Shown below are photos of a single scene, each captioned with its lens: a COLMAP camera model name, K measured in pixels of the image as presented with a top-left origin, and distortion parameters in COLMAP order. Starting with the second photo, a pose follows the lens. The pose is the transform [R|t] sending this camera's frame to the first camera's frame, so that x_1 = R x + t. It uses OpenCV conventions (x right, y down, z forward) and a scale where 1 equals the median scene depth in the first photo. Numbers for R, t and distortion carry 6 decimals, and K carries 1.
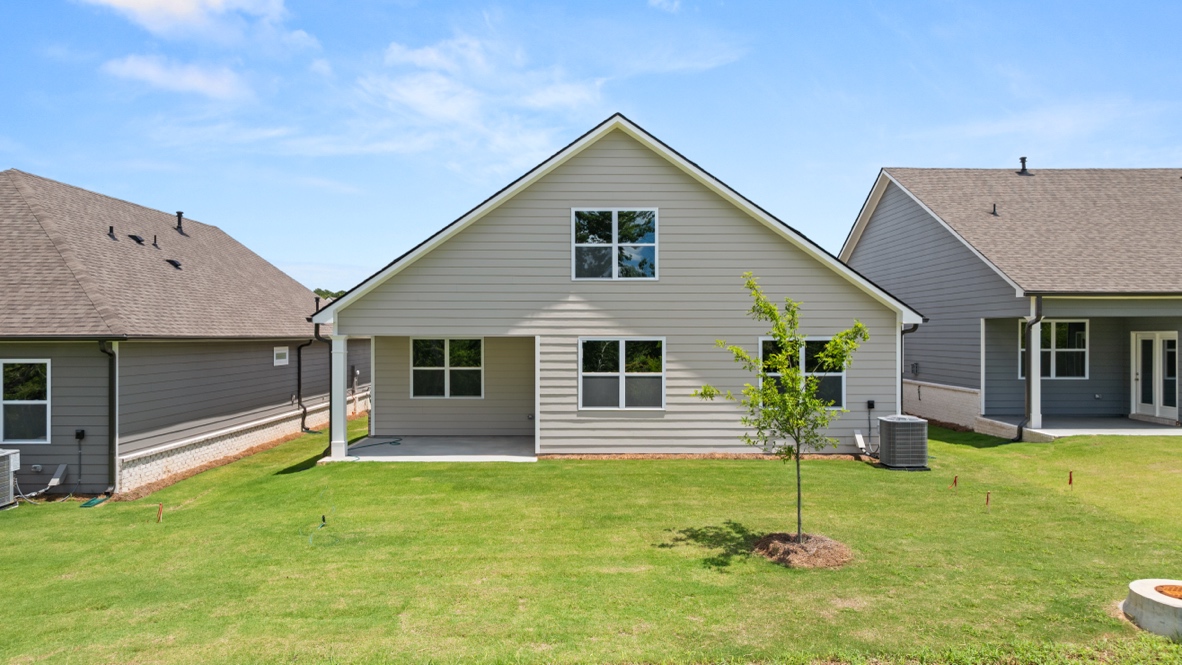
lens RADIAL K [[832.0, 0, 591.0], [0, 832.0, 332.5], [0, 0, 1]] dist [-0.039312, 0.047714]
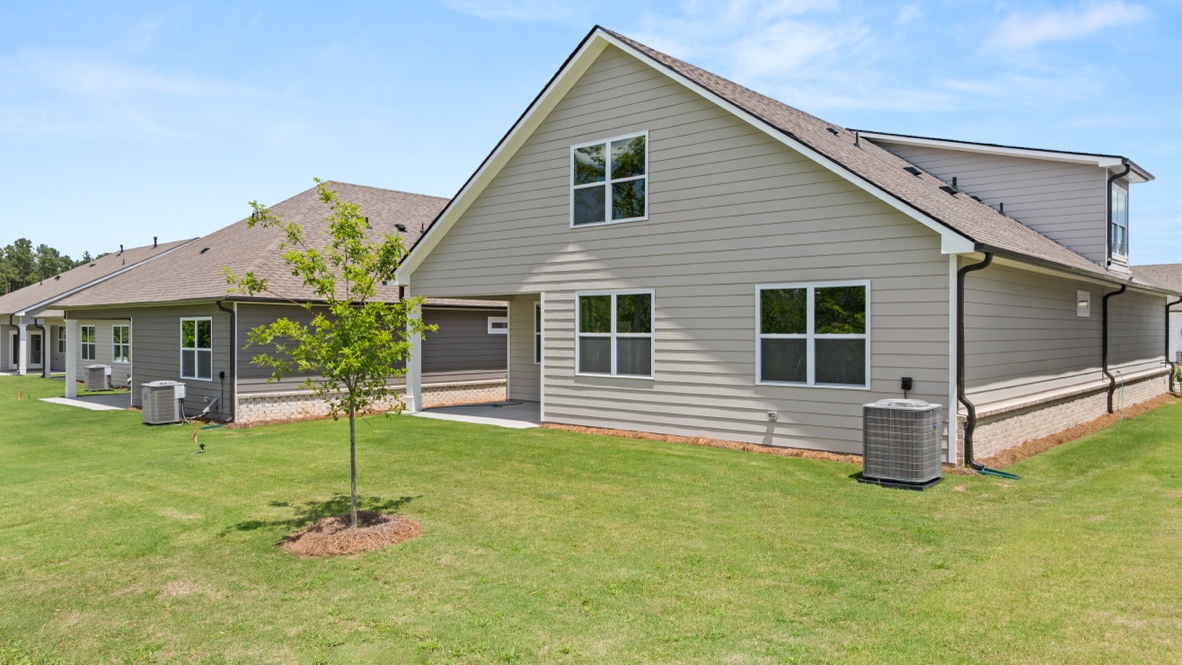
lens RADIAL K [[841.2, 0, 591.0], [0, 841.2, 332.5], [0, 0, 1]] dist [-0.019796, -0.007983]
pose [[0.748618, 0.003110, -0.662994, 0.585143], [-0.000497, 0.999991, 0.004131, 0.044333], [0.663001, -0.002763, 0.748613, 0.346756]]
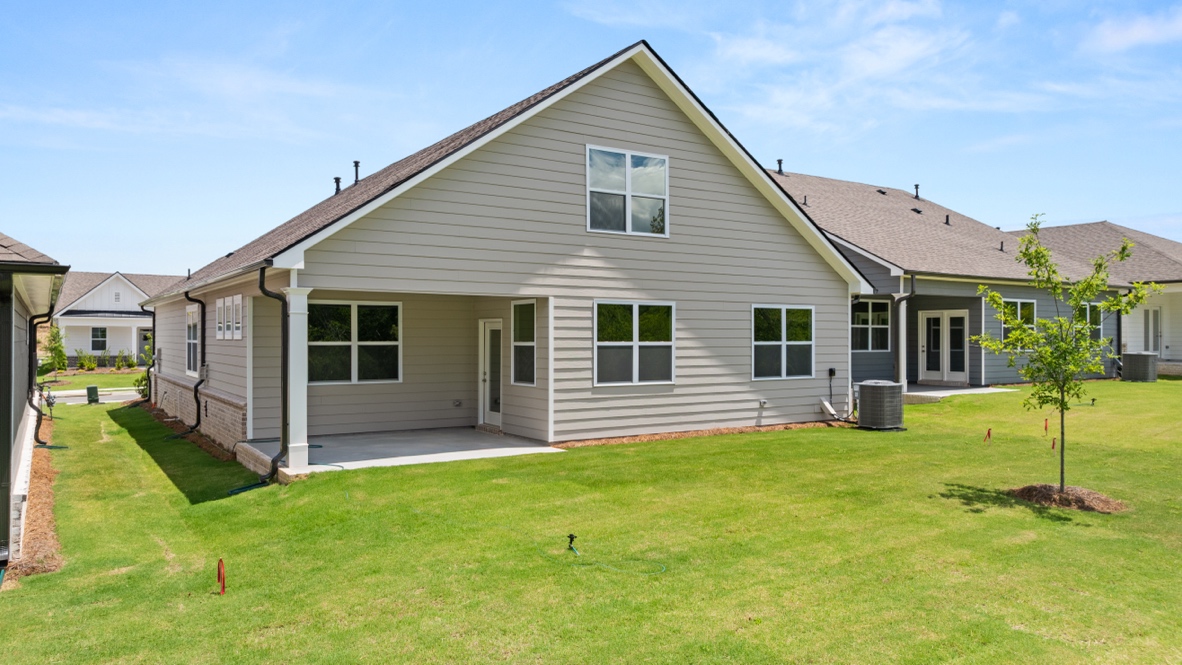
lens RADIAL K [[832.0, 0, 591.0], [0, 832.0, 332.5], [0, 0, 1]] dist [-0.039312, 0.047714]
pose [[0.839404, 0.003579, 0.543497, -0.472056], [-0.001672, 0.999991, -0.004003, 0.042161], [-0.543506, 0.002451, 0.839402, 0.298704]]
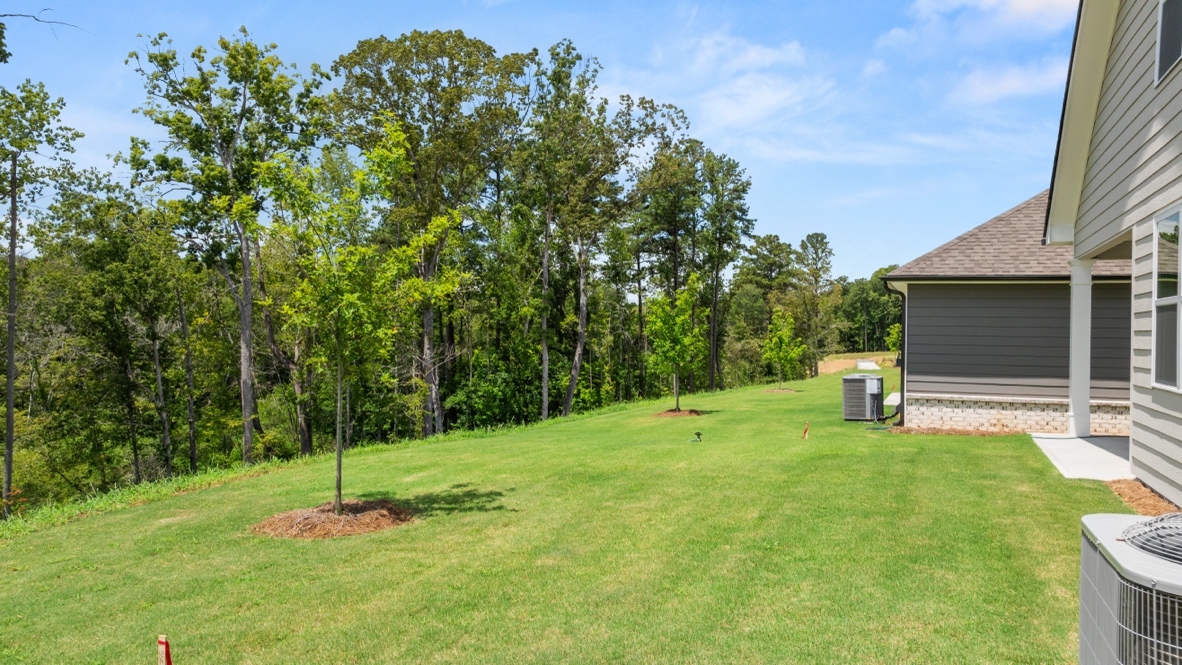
lens RADIAL K [[841.2, 0, 591.0], [0, 841.2, 332.5], [0, 0, 1]] dist [-0.019796, -0.007983]
pose [[-0.384898, -0.006442, -0.922937, 0.494008], [-0.012705, 0.999918, -0.001681, 0.069903], [0.922872, 0.011079, -0.384948, 0.898179]]
